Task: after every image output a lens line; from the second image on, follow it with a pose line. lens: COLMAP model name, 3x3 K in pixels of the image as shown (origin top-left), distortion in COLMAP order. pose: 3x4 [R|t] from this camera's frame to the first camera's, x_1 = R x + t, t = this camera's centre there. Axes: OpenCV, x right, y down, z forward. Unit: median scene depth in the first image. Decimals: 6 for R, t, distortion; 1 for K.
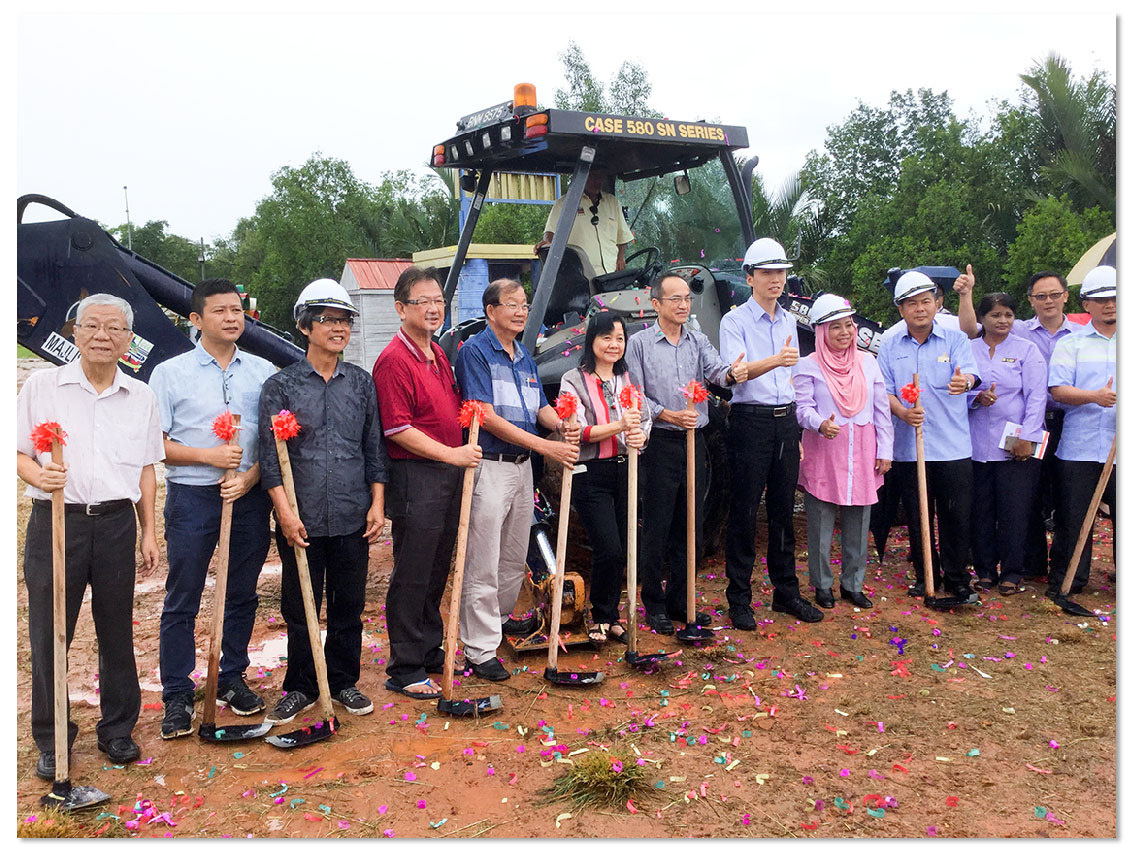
lens RADIAL K [[980.7, 0, 566.5], [0, 980.7, 425.0], [0, 0, 1]] dist [0.103306, -0.196278]
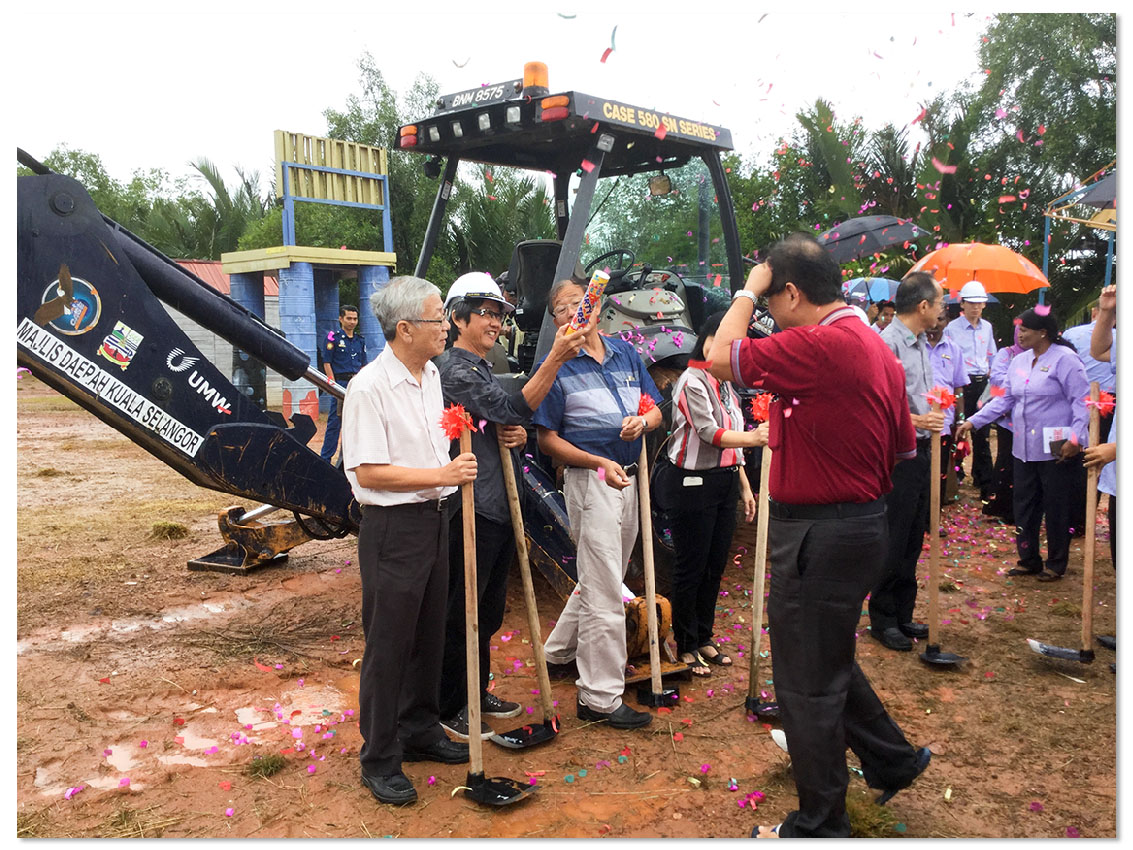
lens RADIAL K [[980.7, 0, 566.5], [0, 980.7, 425.0], [0, 0, 1]] dist [0.103306, -0.196278]
pose [[0.969064, -0.003090, 0.246790, -0.219905], [0.007526, 0.999827, -0.017034, 0.006090], [-0.246694, 0.018365, 0.968919, 0.101380]]
